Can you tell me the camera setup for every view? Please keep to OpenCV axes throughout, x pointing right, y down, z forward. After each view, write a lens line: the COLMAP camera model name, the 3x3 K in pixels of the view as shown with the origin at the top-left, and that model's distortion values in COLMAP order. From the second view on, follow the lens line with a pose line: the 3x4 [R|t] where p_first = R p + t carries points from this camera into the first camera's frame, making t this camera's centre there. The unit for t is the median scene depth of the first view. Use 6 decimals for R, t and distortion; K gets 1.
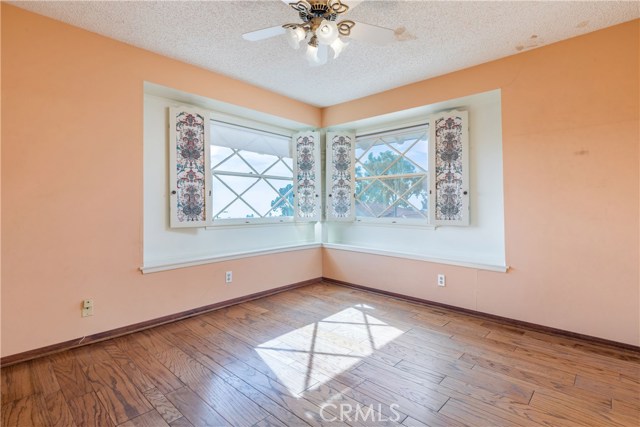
lens RADIAL K [[319.9, 0, 323.1], [0, 319.9, 211.4], [0, 0, 1]] dist [0.000215, -0.000369]
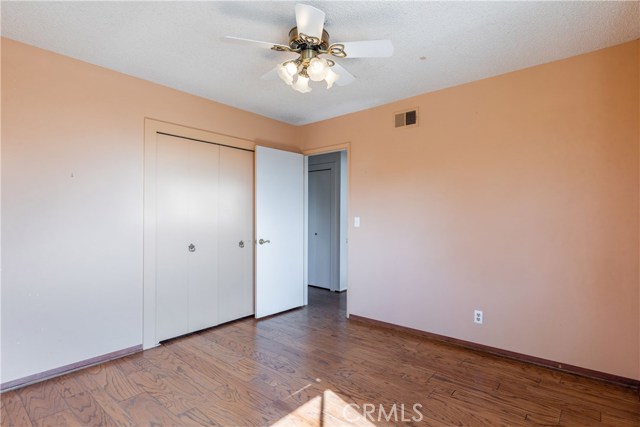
lens RADIAL K [[319.9, 0, 323.1], [0, 319.9, 211.4], [0, 0, 1]] dist [0.000215, -0.000369]
pose [[-0.999204, 0.002292, -0.039823, -0.016886], [0.002034, 0.999977, 0.006511, -0.116350], [0.039837, 0.006425, -0.999186, 2.130337]]
